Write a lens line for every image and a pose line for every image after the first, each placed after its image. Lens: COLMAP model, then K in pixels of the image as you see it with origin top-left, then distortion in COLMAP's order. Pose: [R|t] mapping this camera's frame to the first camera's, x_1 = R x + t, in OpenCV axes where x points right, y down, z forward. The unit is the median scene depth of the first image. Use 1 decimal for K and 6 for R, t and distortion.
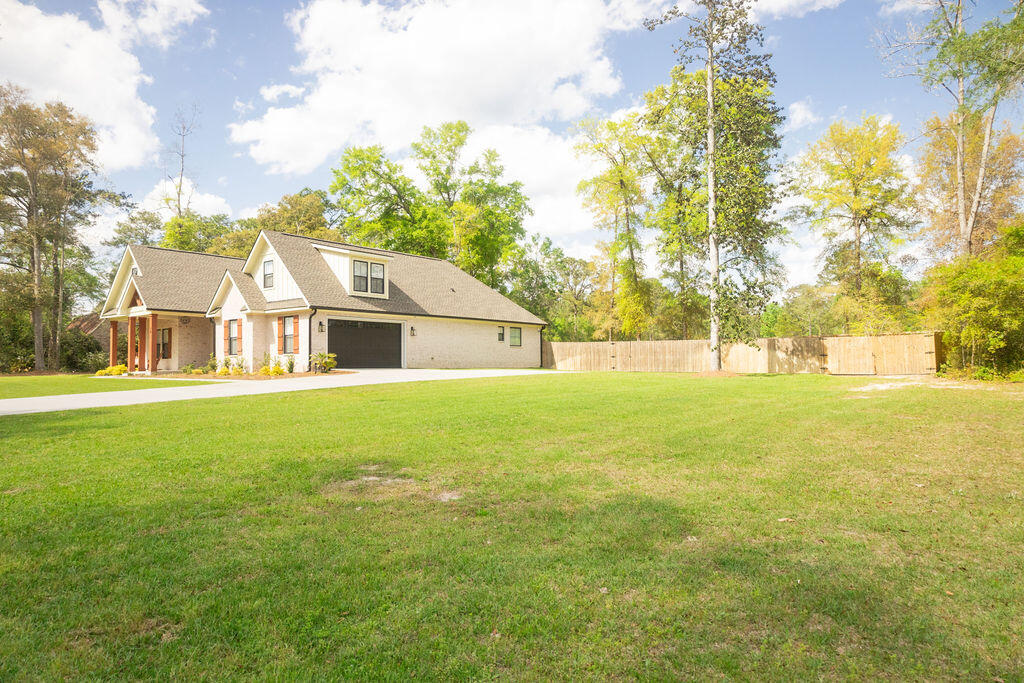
lens RADIAL K [[660.1, 0, 513.6], [0, 660.1, 344.0], [0, 0, 1]] dist [-0.003641, 0.005145]
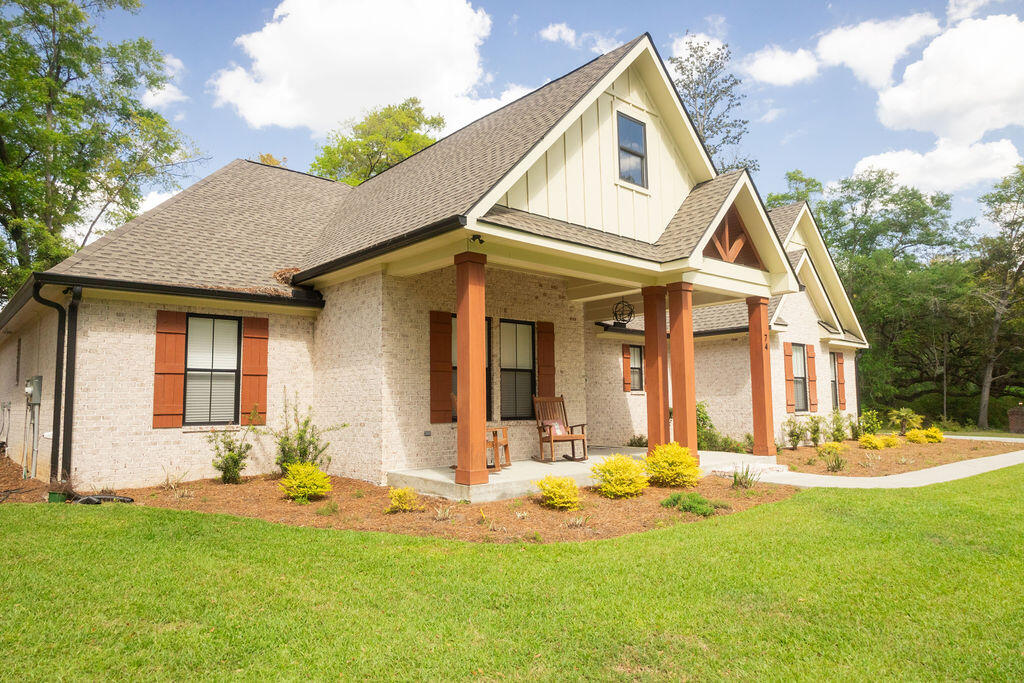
lens RADIAL K [[660.1, 0, 513.6], [0, 660.1, 344.0], [0, 0, 1]] dist [-0.003641, 0.005145]
pose [[0.166898, 0.100105, 0.980879, -0.972946], [-0.022931, 0.994958, -0.097640, 0.020087], [-0.985708, -0.006196, 0.168352, 1.117490]]
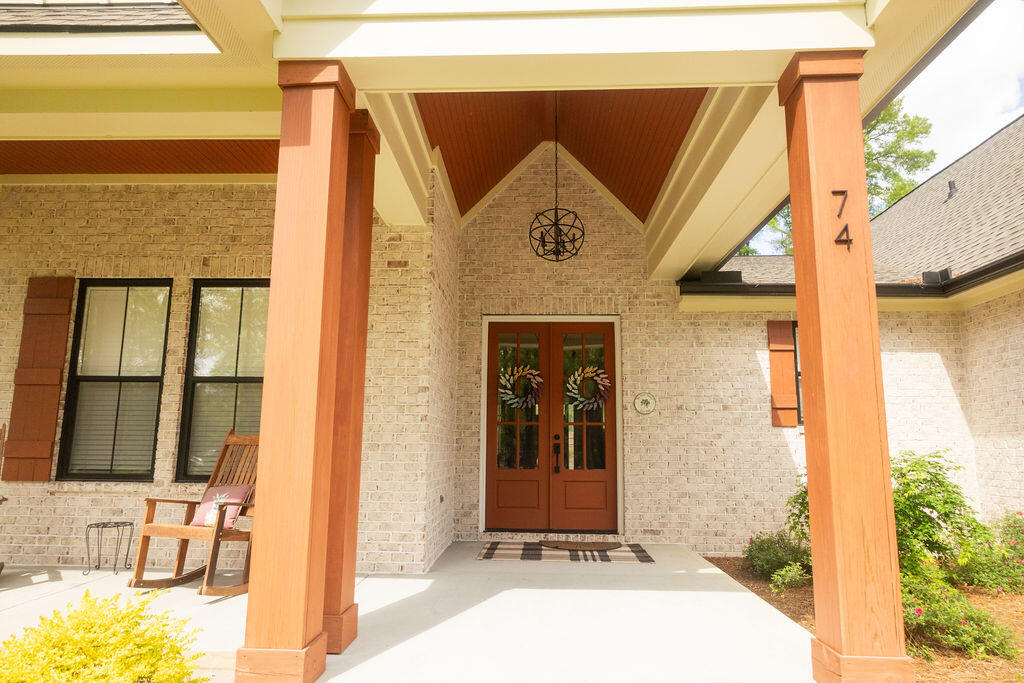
lens RADIAL K [[660.1, 0, 513.6], [0, 660.1, 344.0], [0, 0, 1]] dist [-0.003641, 0.005145]
pose [[0.799634, 0.110706, 0.590194, -0.664565], [-0.038337, 0.990265, -0.133808, 0.010472], [-0.599262, 0.084371, 0.796094, 0.990880]]
